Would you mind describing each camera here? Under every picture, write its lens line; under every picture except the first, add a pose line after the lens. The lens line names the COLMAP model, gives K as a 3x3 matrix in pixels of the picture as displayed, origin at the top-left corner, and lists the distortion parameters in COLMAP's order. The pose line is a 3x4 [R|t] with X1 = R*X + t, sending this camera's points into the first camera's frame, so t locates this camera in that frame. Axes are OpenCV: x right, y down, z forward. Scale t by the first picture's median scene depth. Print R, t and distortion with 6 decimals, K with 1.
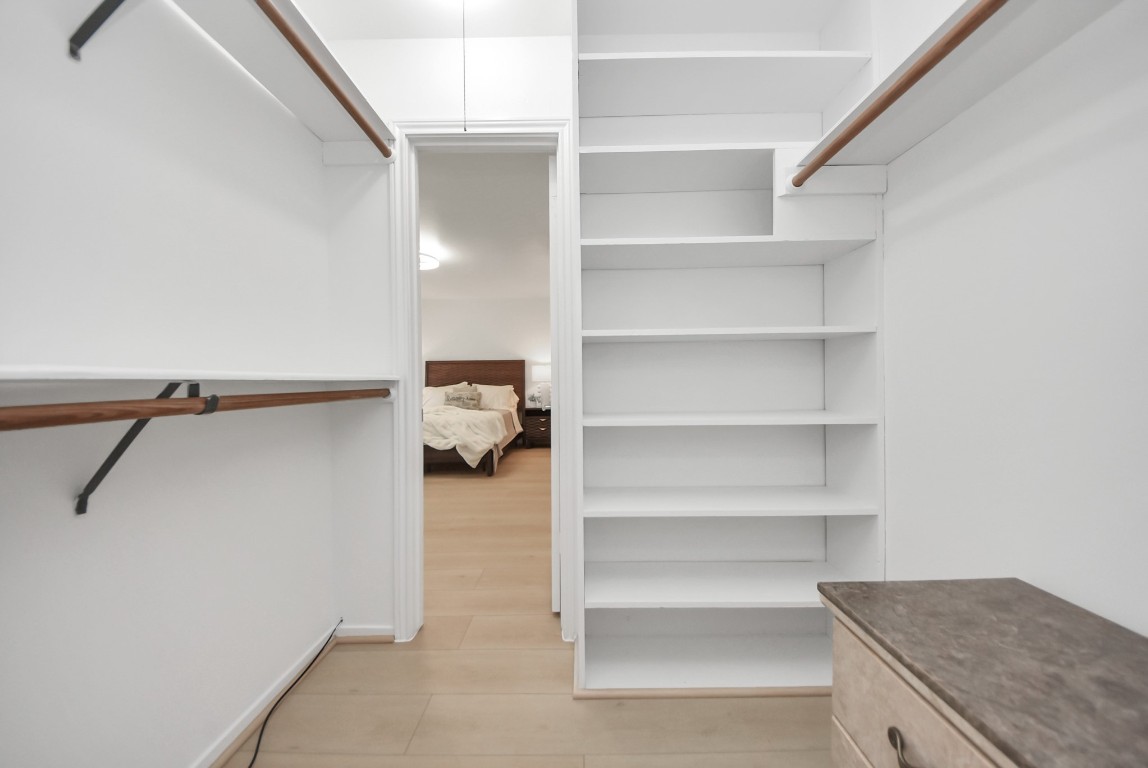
lens RADIAL K [[391.9, 0, 574.0], [0, 391.9, 384.0], [0, 0, 1]] dist [-0.000048, -0.000001]
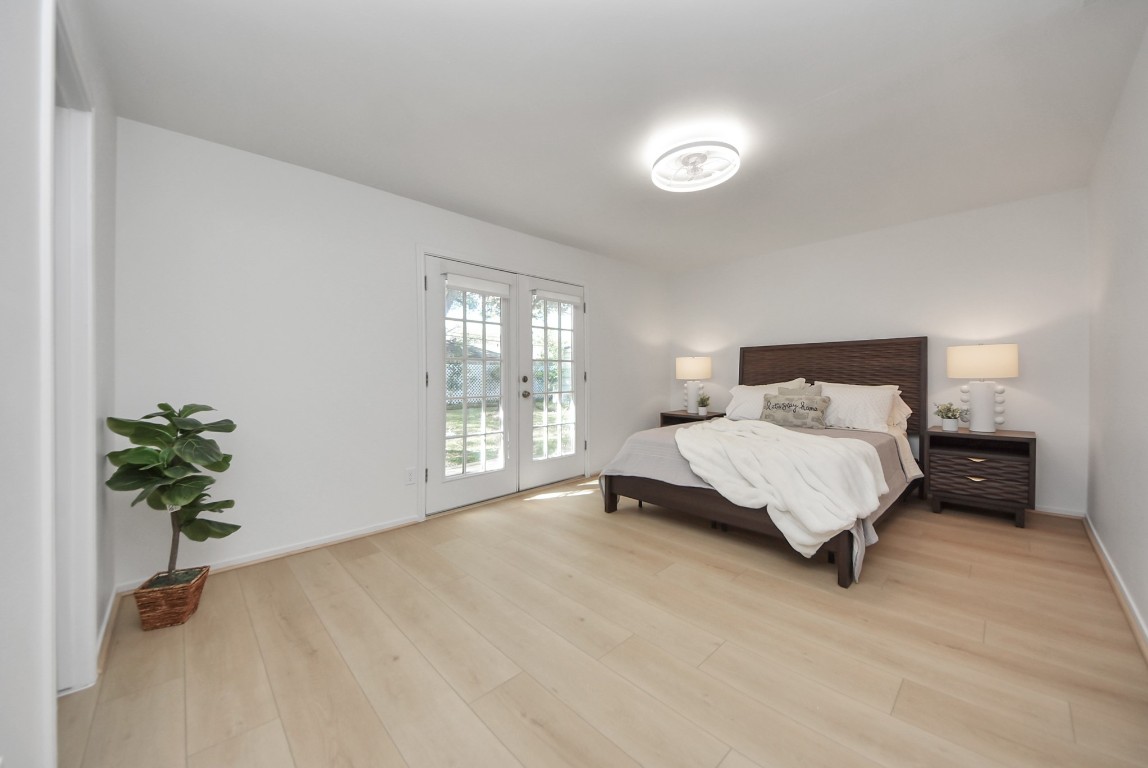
lens RADIAL K [[411.4, 0, 574.0], [0, 411.4, 384.0], [0, 0, 1]] dist [0.000434, 0.000019]
pose [[0.697014, 0.020409, -0.716767, -0.067381], [-0.007472, 0.999747, 0.021201, -0.007793], [0.717019, -0.009422, 0.696990, 0.315288]]
